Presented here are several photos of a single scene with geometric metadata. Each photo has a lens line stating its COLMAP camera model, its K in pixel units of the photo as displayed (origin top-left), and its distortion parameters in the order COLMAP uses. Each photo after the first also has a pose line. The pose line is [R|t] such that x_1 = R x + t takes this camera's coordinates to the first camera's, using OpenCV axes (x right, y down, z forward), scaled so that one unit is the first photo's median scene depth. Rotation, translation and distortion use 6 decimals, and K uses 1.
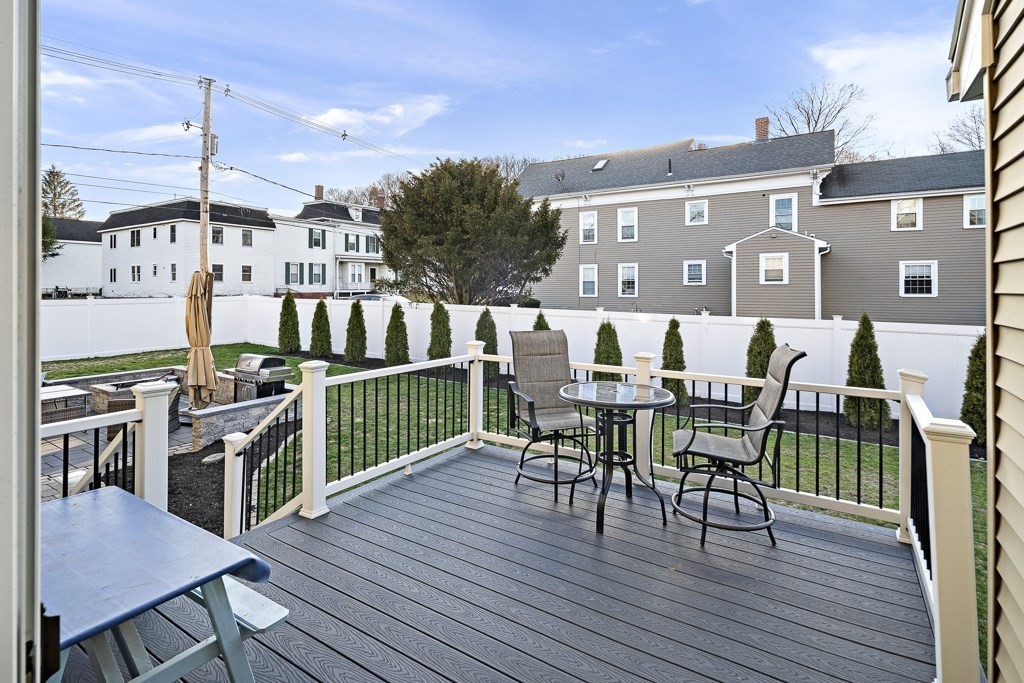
lens RADIAL K [[495.3, 0, 520.9], [0, 495.3, 288.6], [0, 0, 1]] dist [0.006035, 0.000719]
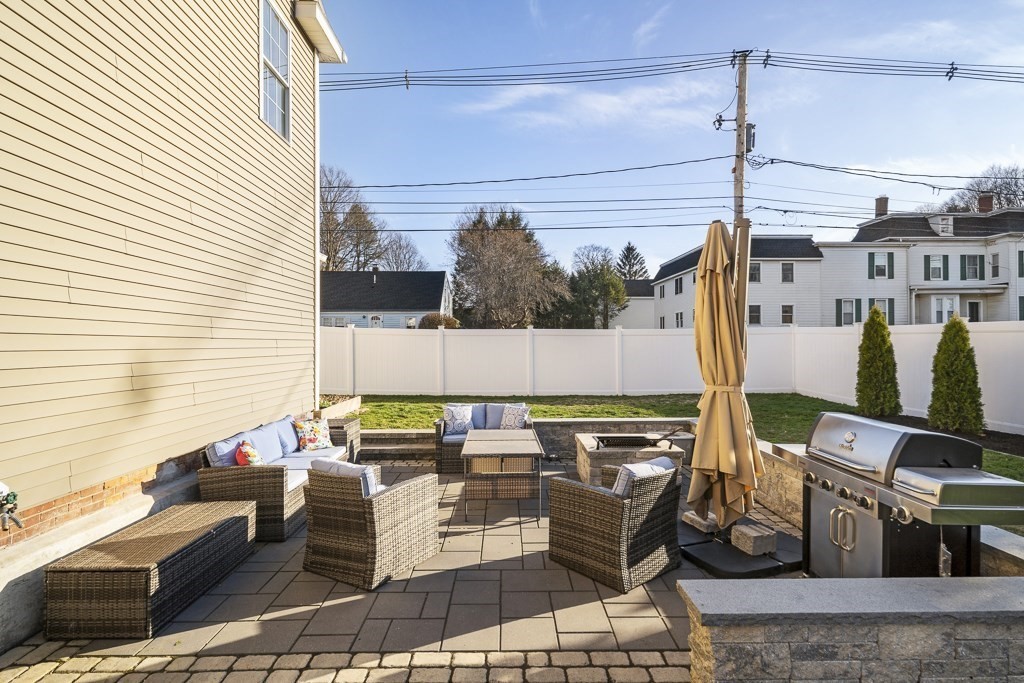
lens RADIAL K [[495.3, 0, 502.0], [0, 495.3, 347.0], [0, 0, 1]] dist [0.006035, 0.000719]
pose [[0.524502, -0.001991, -0.851407, -0.083249], [0.009326, 0.999951, 0.003407, 0.017699], [0.851358, -0.009727, 0.524495, 0.134353]]
